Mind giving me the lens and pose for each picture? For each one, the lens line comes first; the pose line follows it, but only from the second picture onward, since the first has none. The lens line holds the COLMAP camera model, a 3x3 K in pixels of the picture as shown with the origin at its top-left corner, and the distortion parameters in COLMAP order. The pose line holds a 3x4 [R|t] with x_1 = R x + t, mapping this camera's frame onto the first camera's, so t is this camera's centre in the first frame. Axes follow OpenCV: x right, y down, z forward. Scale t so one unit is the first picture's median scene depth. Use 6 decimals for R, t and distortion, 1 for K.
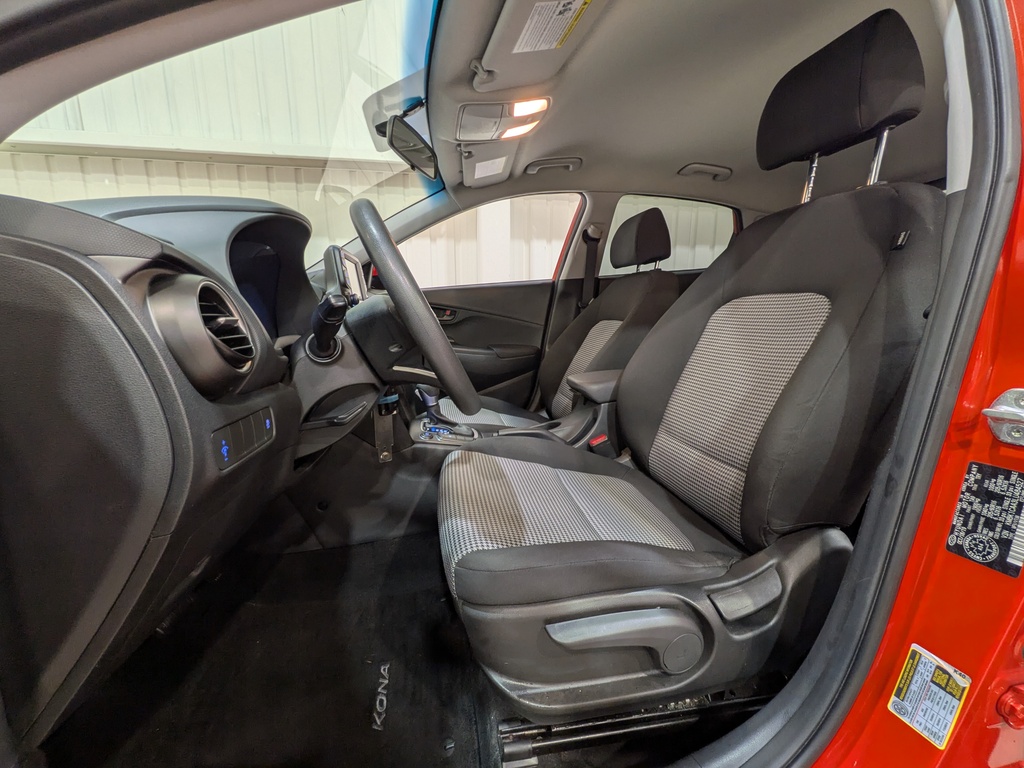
lens RADIAL K [[403.6, 0, 508.0], [0, 403.6, 381.0], [0, 0, 1]] dist [0.007893, 0.000079]
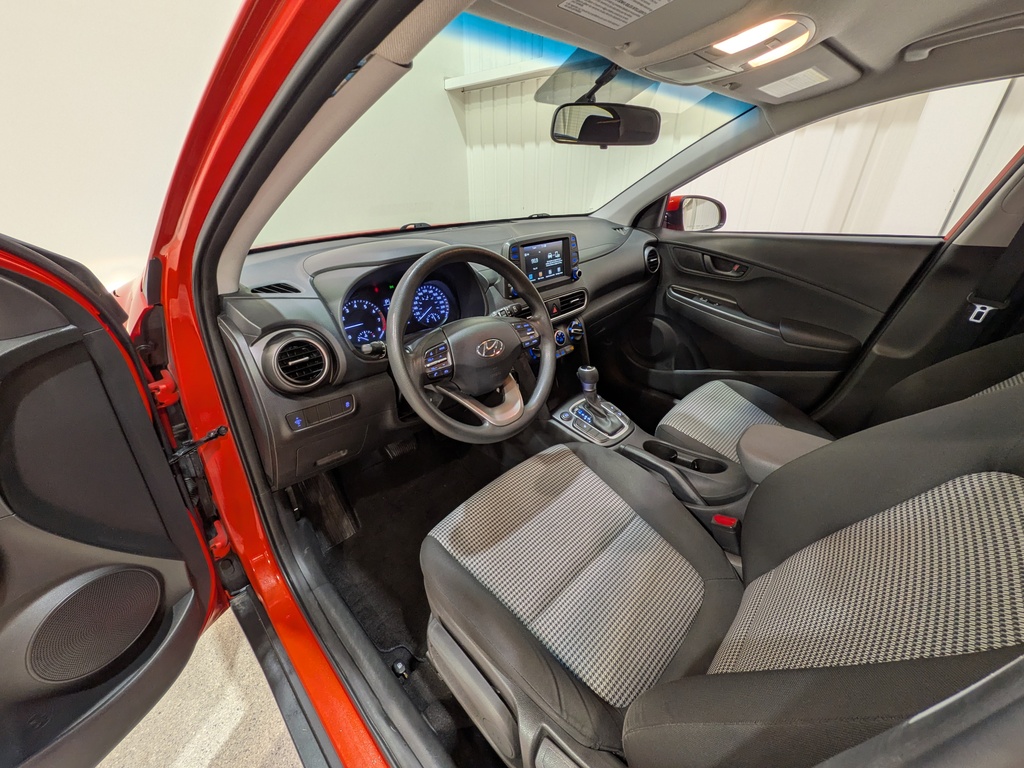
lens RADIAL K [[403.6, 0, 513.6], [0, 403.6, 377.9], [0, 0, 1]] dist [0.007893, 0.000079]
pose [[0.566495, 0.382339, -0.730000, 0.491594], [-0.150287, 0.918930, 0.364665, -0.350600], [0.810245, -0.096871, 0.578030, 0.274076]]
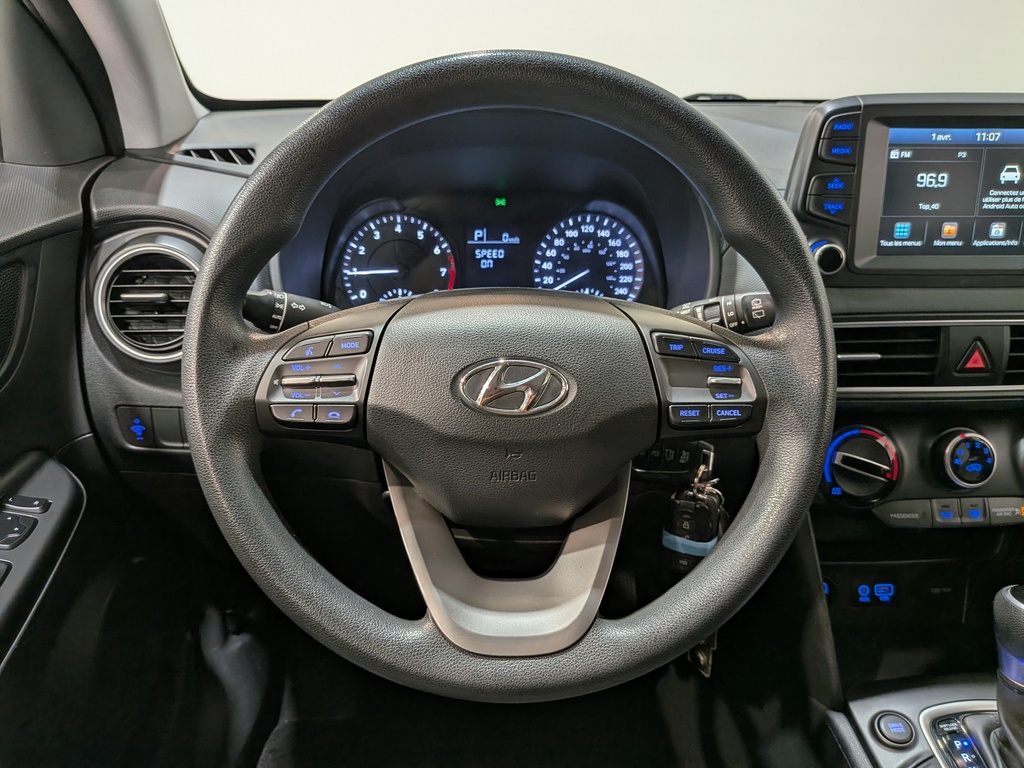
lens RADIAL K [[739.4, 0, 497.9], [0, 739.4, 394.2], [0, 0, 1]] dist [0.040567, -0.069751]
pose [[-0.149585, 0.383835, -0.911205, 0.264740], [-0.177404, 0.896200, 0.406638, -0.278615], [0.972704, 0.222478, -0.065964, 0.719385]]
